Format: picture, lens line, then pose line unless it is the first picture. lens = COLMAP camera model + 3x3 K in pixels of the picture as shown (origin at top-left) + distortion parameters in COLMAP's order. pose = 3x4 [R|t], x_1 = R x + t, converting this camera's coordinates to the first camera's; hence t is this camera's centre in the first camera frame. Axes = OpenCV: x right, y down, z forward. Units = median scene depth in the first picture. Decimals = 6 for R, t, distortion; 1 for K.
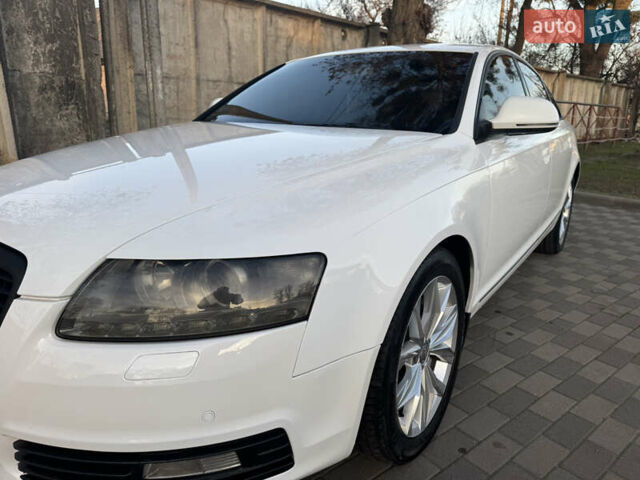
lens RADIAL K [[450.6, 0, 320.0], [0, 450.6, 240.0], [0, 0, 1]] dist [-0.001580, -0.007063]
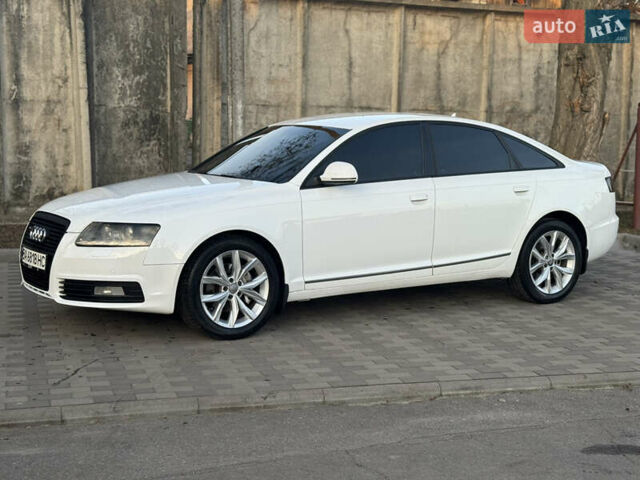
lens RADIAL K [[976.1, 0, 331.8], [0, 976.1, 240.3], [0, 0, 1]] dist [0.172523, -0.227377]
pose [[0.933746, 0.036637, -0.356057, 0.525920], [-0.091809, 0.985984, -0.139311, 0.145047], [0.345962, 0.162770, 0.924022, -0.706201]]
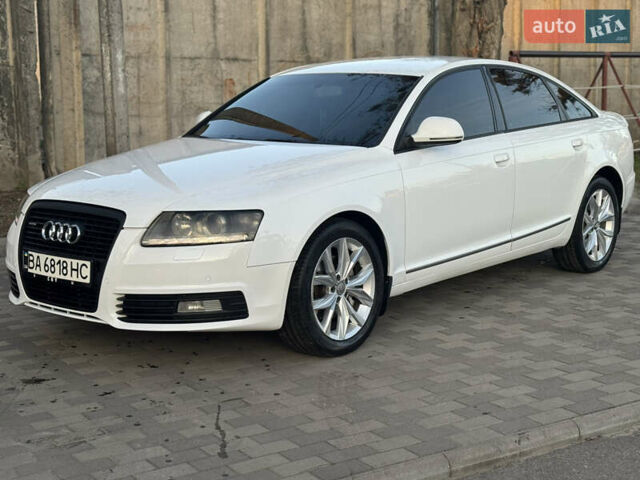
lens RADIAL K [[976.1, 0, 331.8], [0, 976.1, 240.3], [0, 0, 1]] dist [0.172523, -0.227377]
pose [[0.997132, -0.013826, -0.074407, 0.107603], [0.005493, 0.993800, -0.111049, 0.109084], [0.075481, 0.110322, 0.991026, -0.559002]]
